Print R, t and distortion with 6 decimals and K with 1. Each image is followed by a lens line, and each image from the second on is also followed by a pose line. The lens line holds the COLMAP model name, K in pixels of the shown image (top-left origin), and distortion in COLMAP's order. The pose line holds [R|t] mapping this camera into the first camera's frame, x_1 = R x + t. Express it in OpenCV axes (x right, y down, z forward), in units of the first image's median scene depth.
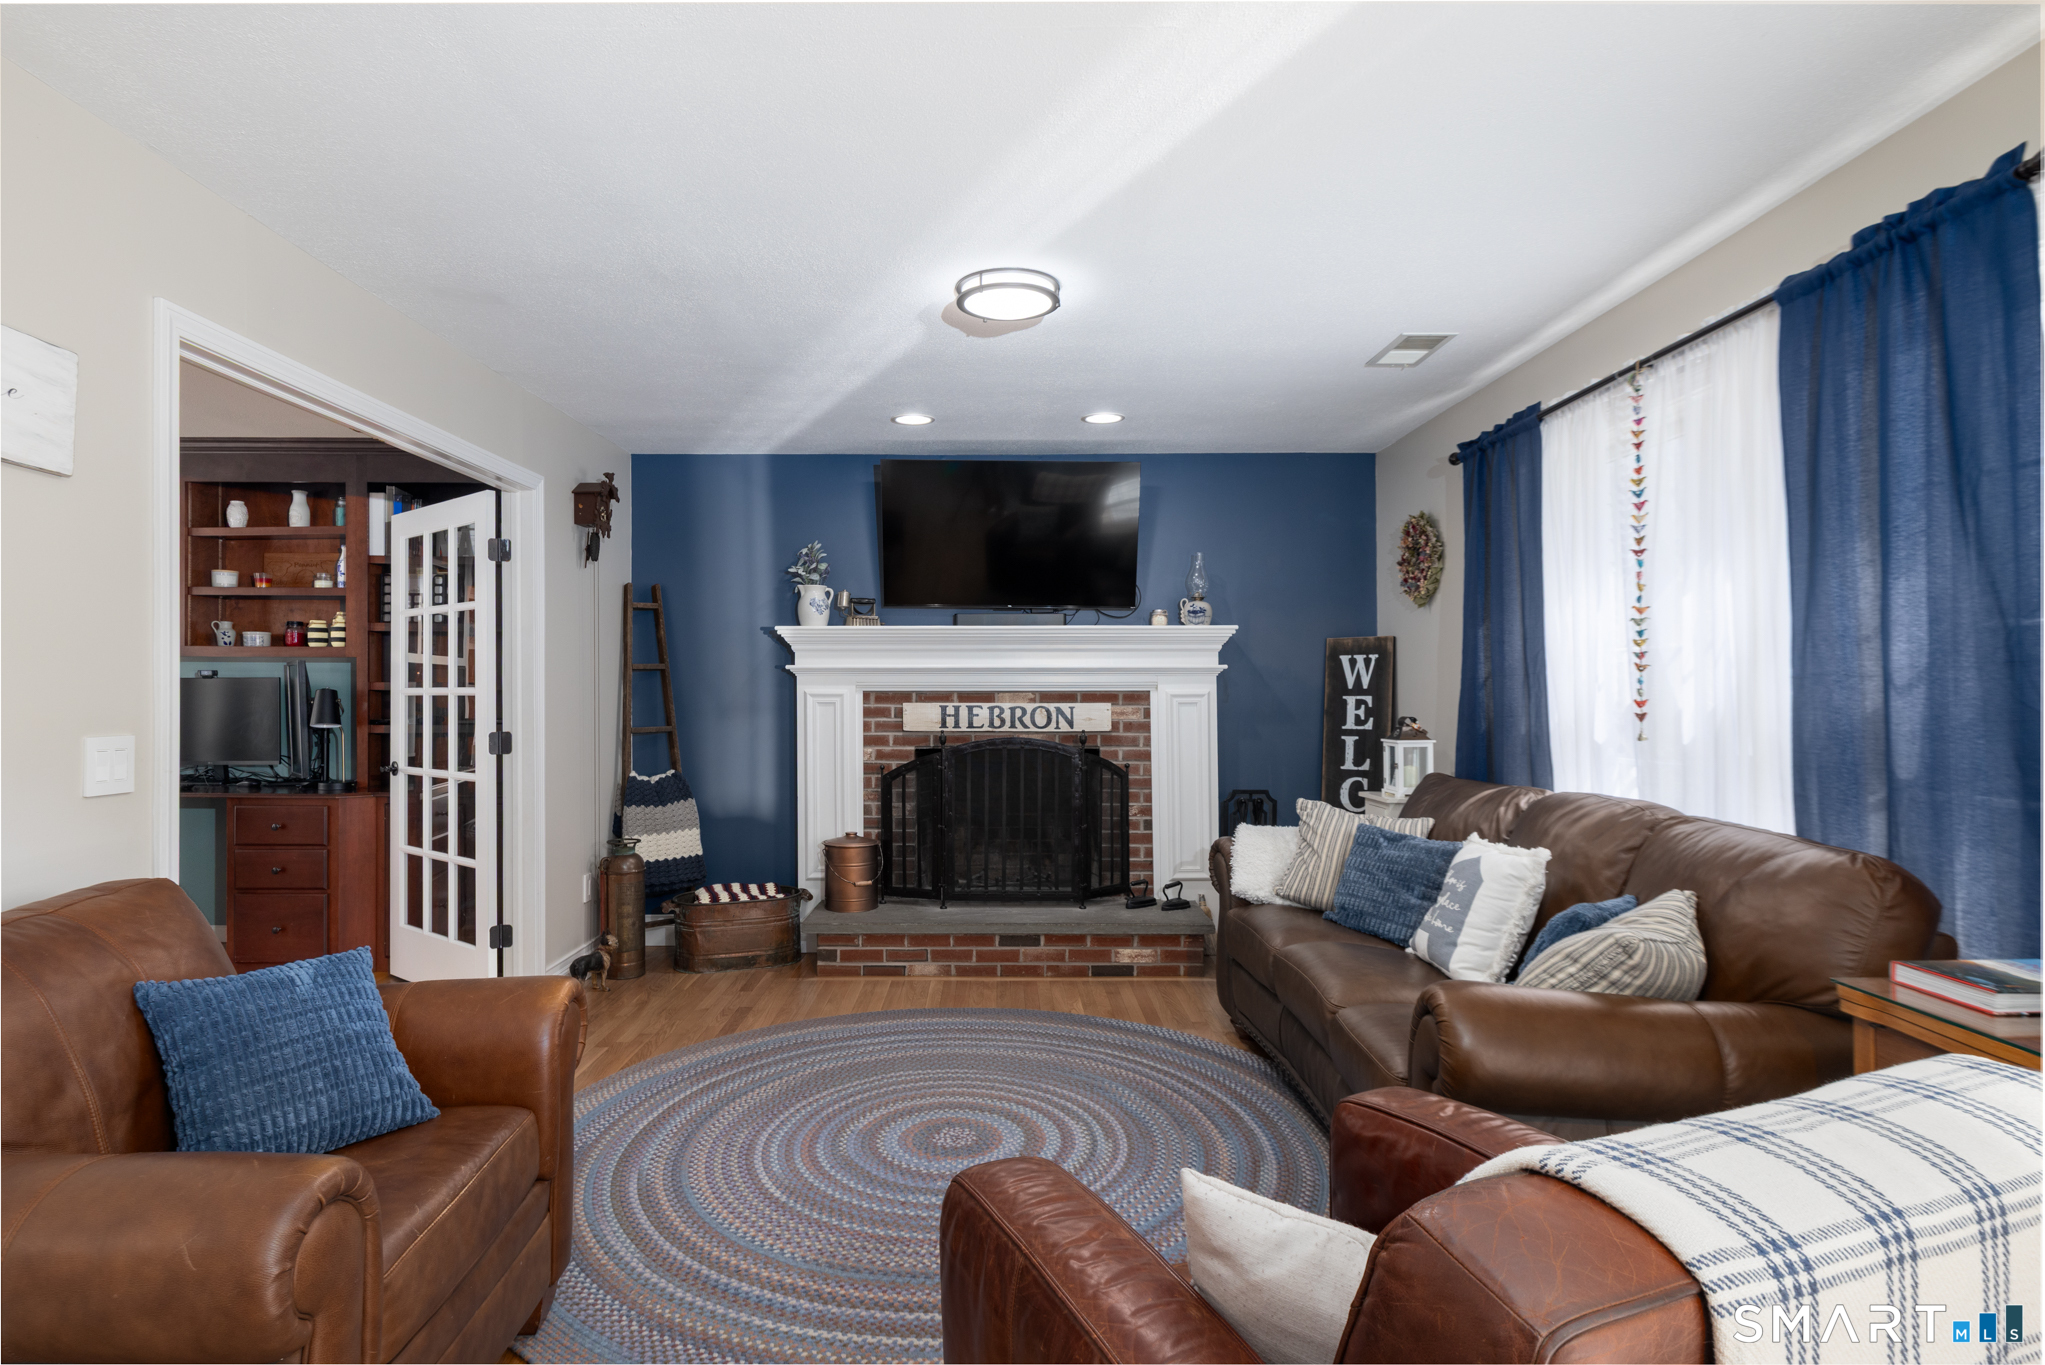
lens RADIAL K [[1060.4, 0, 1002.0], [0, 1060.4, 674.4], [0, 0, 1]] dist [-0.017242, -0.000583]
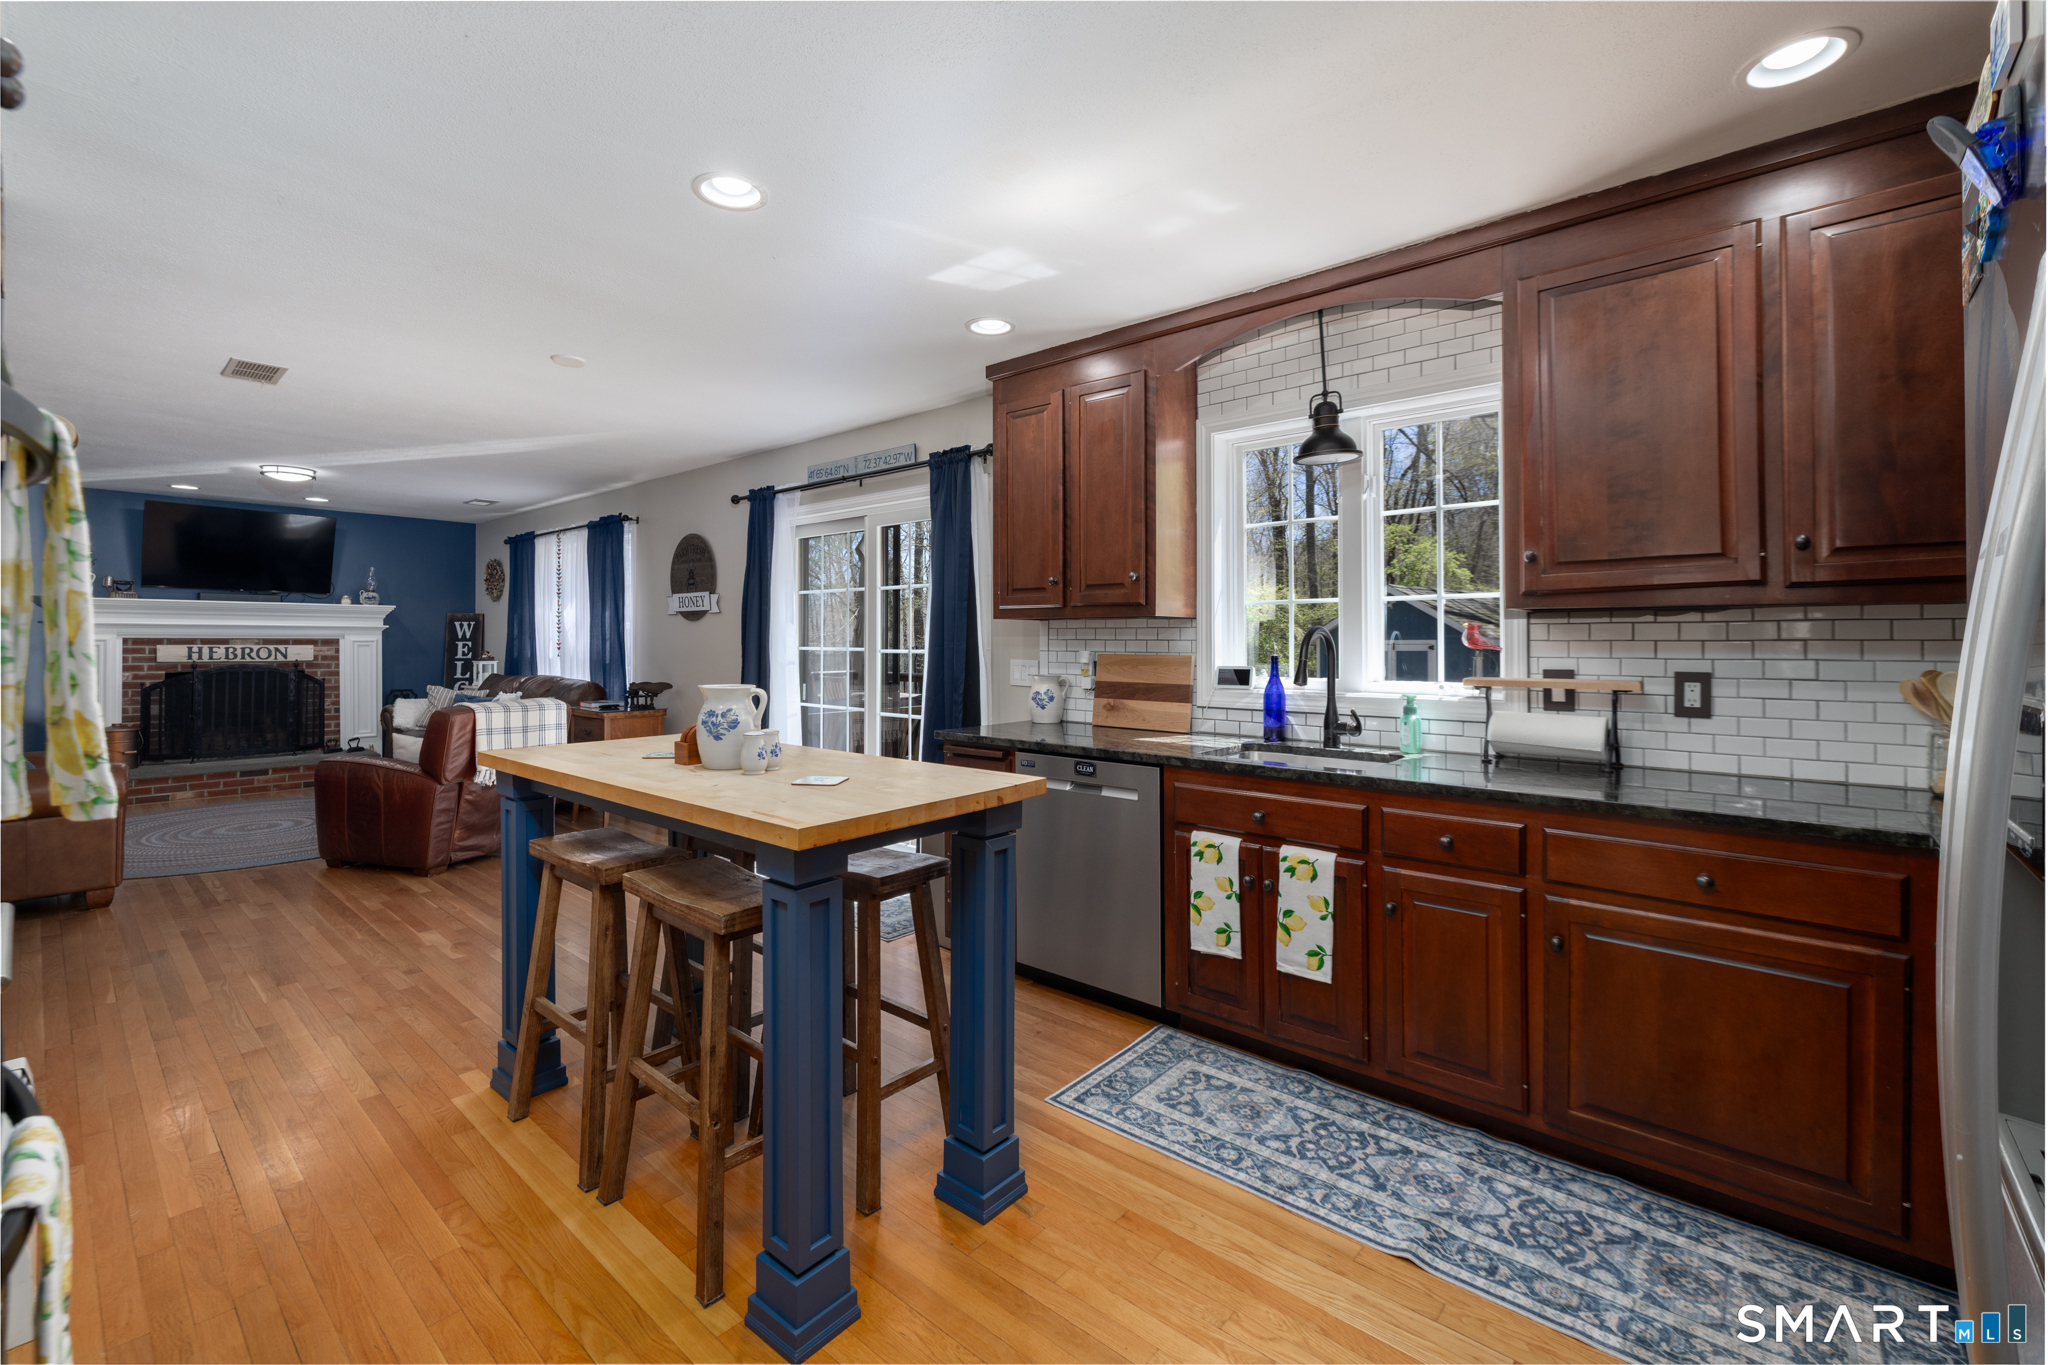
lens RADIAL K [[873.7, 0, 997.2], [0, 873.7, 632.3], [0, 0, 1]] dist [-0.002977, 0.001337]
pose [[0.670763, 0.010467, 0.741598, -0.225511], [-0.014921, 0.999888, -0.000617, -0.012259], [-0.741522, -0.010651, 0.670844, -0.900799]]
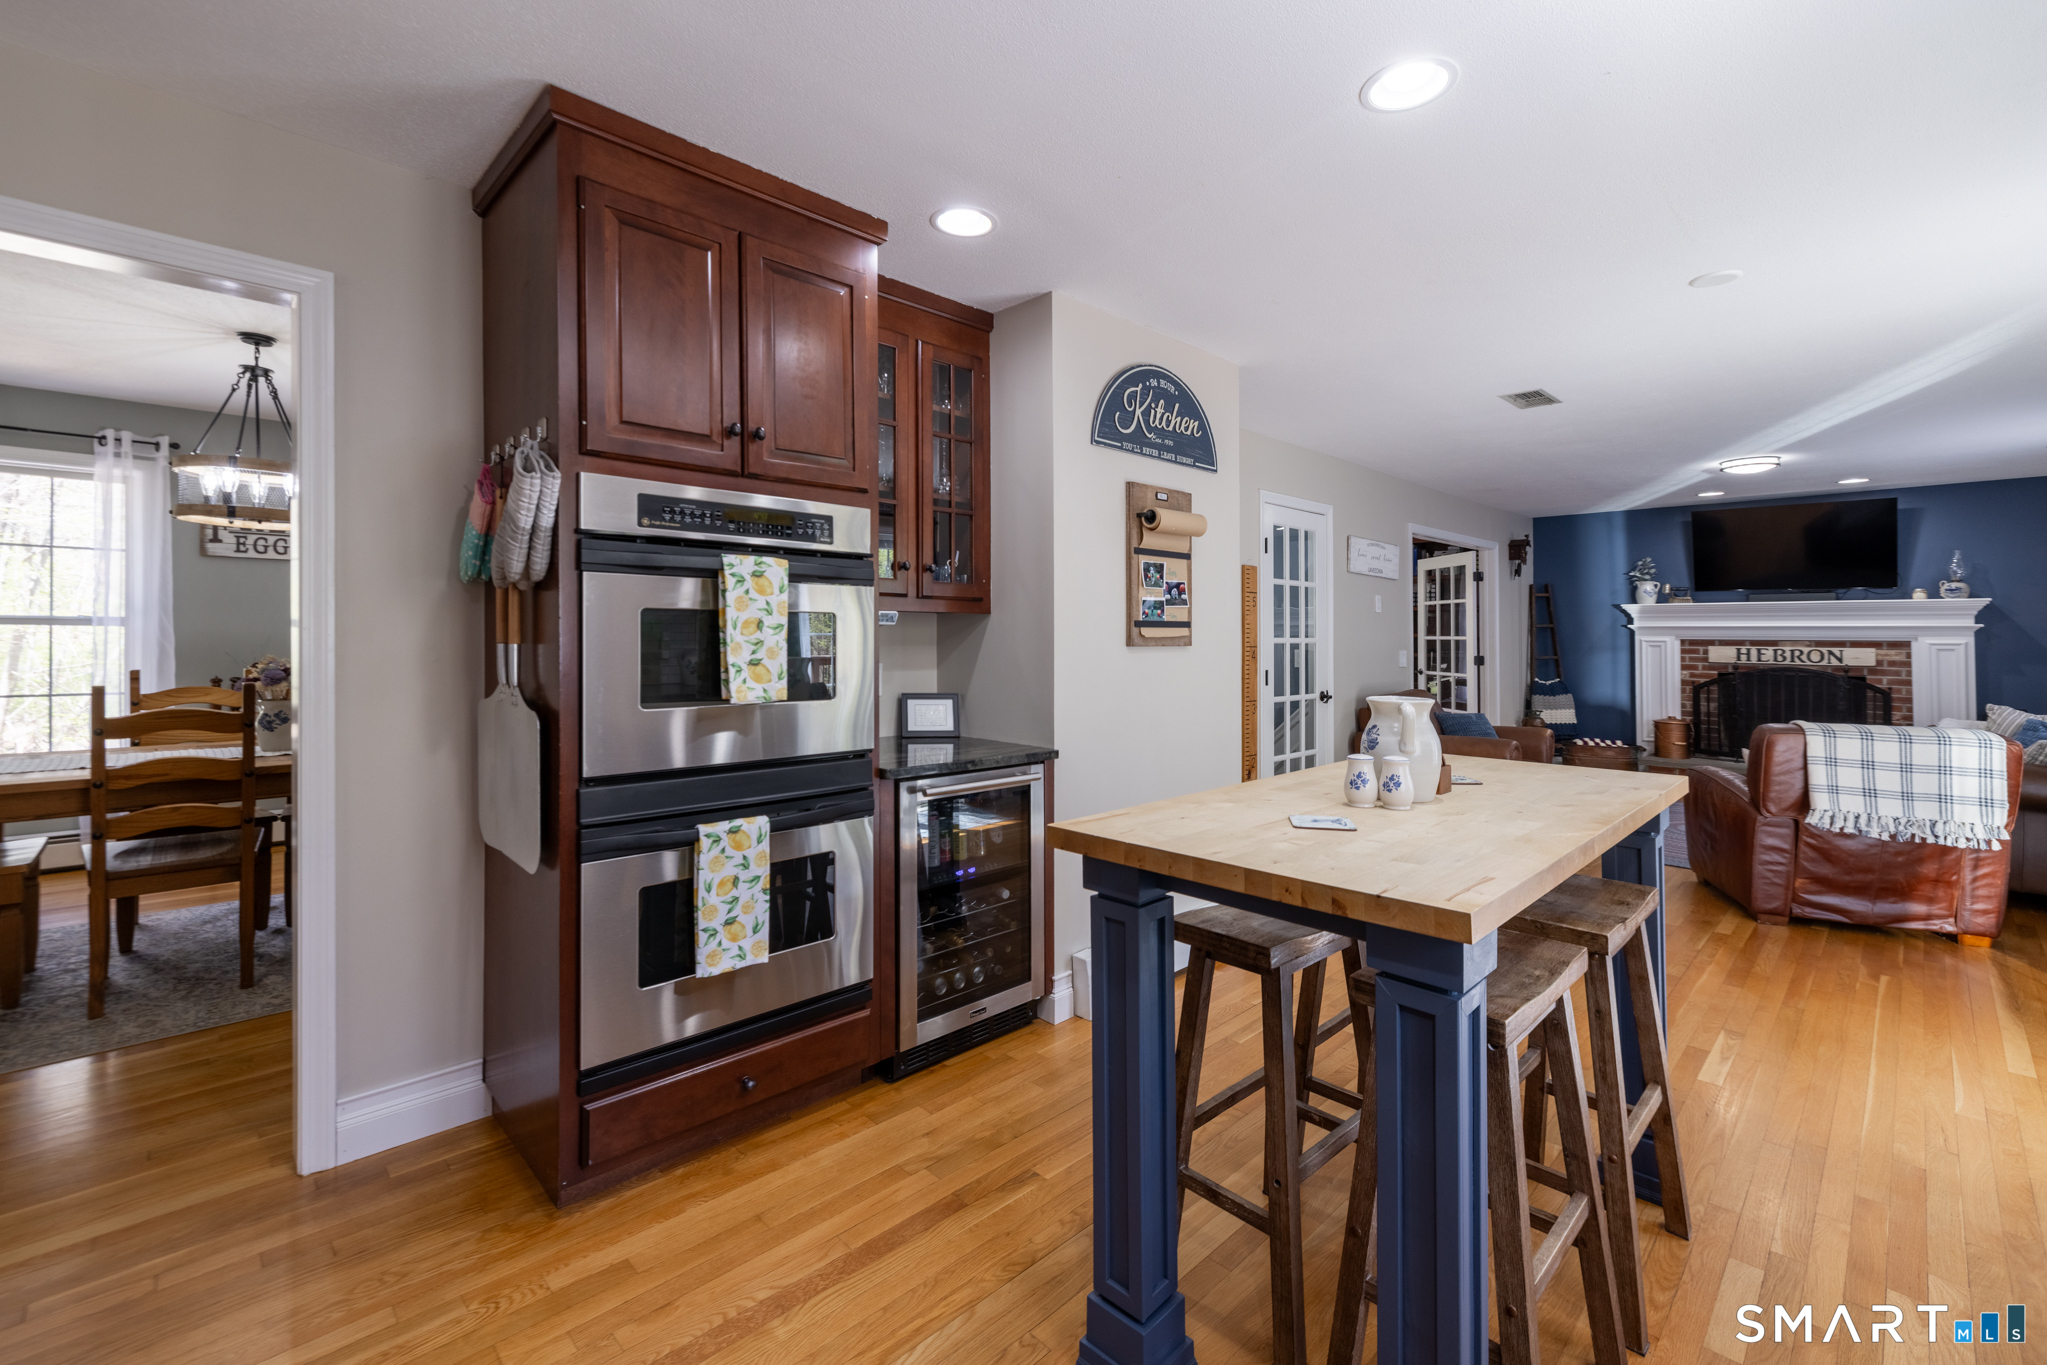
lens RADIAL K [[873.2, 0, 995.4], [0, 873.2, 627.2], [0, 0, 1]] dist [-0.002977, 0.001337]
pose [[0.685673, -0.001325, -0.727909, 0.150640], [0.004512, 0.999987, 0.002429, -0.014029], [0.727896, -0.004950, 0.685670, -0.869038]]
